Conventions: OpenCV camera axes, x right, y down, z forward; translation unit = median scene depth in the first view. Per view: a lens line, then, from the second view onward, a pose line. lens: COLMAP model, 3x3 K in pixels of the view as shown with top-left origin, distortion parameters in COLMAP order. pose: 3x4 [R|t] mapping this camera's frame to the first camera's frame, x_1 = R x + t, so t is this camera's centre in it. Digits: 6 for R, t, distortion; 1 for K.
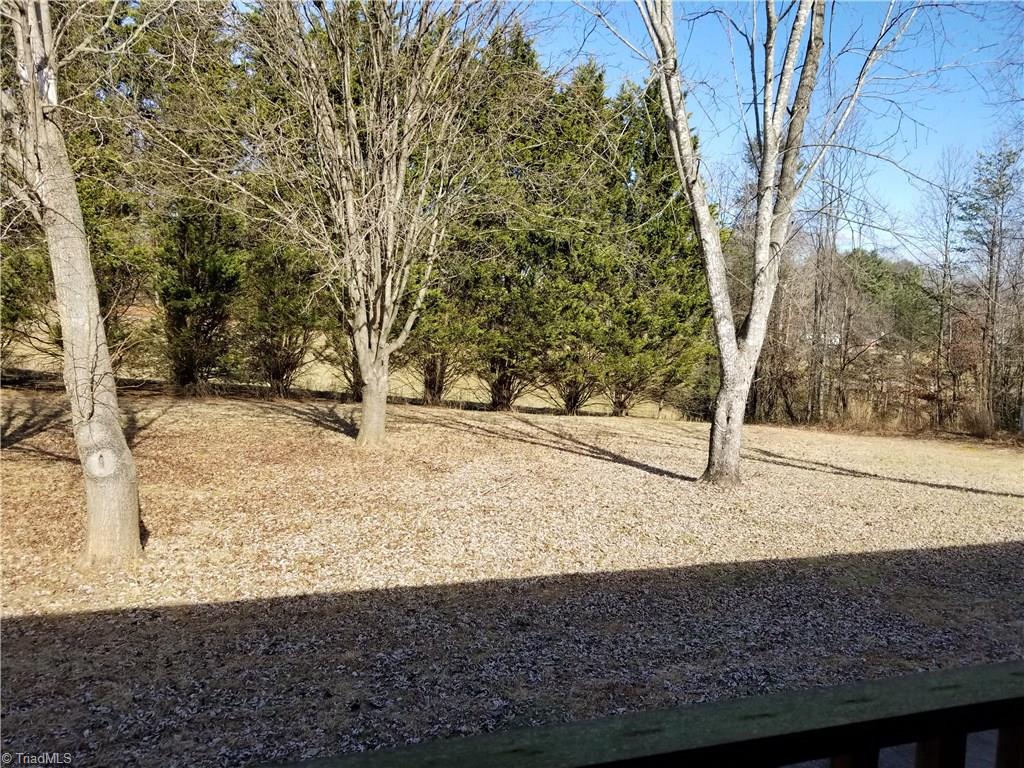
lens RADIAL K [[803.8, 0, 513.6], [0, 803.8, 386.4], [0, 0, 1]] dist [0.055639, -0.076915]
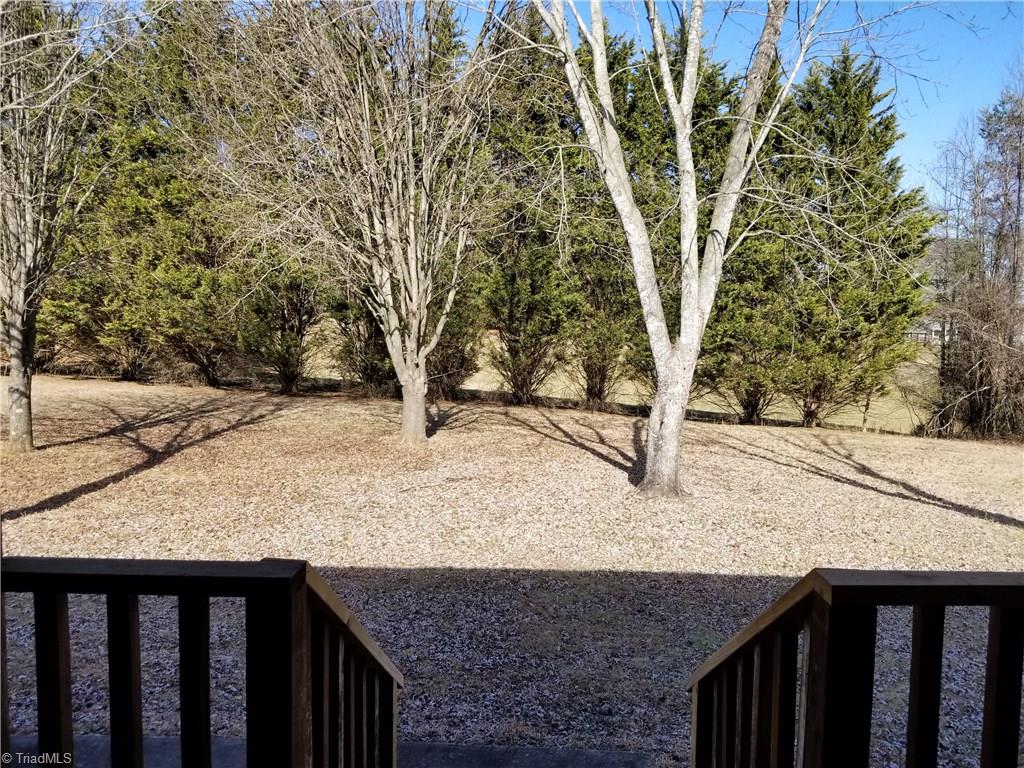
lens RADIAL K [[803.8, 0, 516.8], [0, 803.8, 373.7], [0, 0, 1]] dist [0.055639, -0.076915]
pose [[0.940785, 0.002547, -0.338996, 0.316838], [-0.011143, 0.999664, -0.023415, 0.004827], [0.338822, 0.025806, 0.940497, 0.060055]]
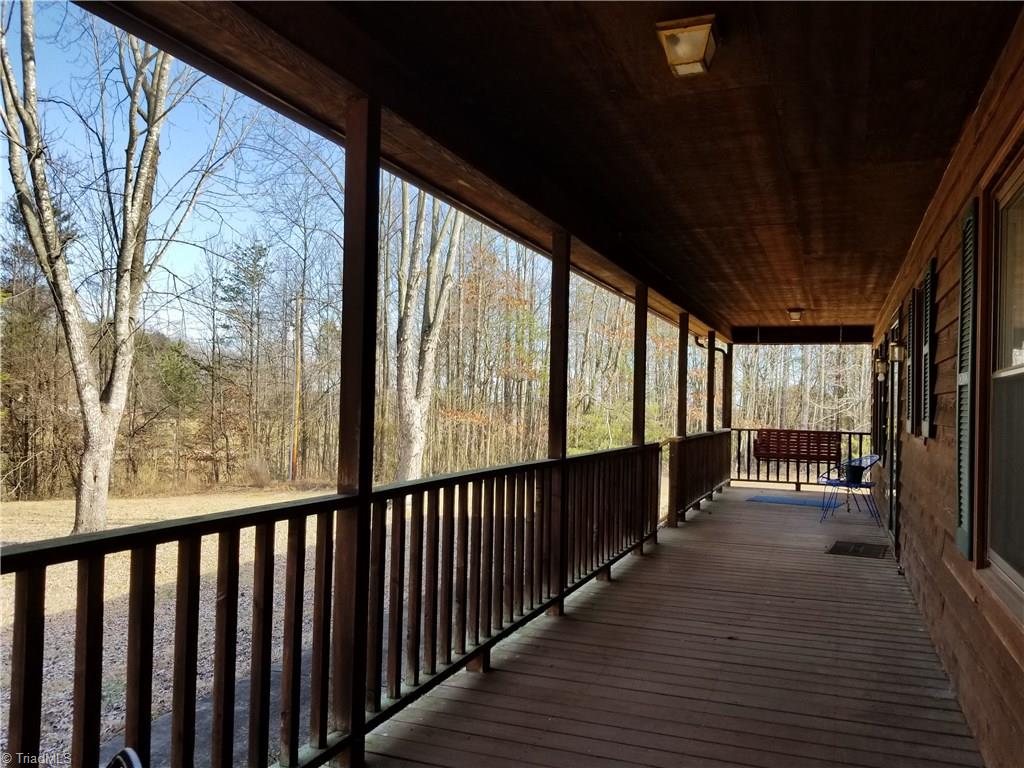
lens RADIAL K [[803.8, 0, 512.2], [0, 803.8, 387.9], [0, 0, 1]] dist [0.055639, -0.076915]
pose [[0.655104, -0.007177, 0.755505, -0.138327], [0.070922, 0.996124, -0.052034, 0.012484], [-0.752203, 0.087670, 0.653073, -0.098000]]
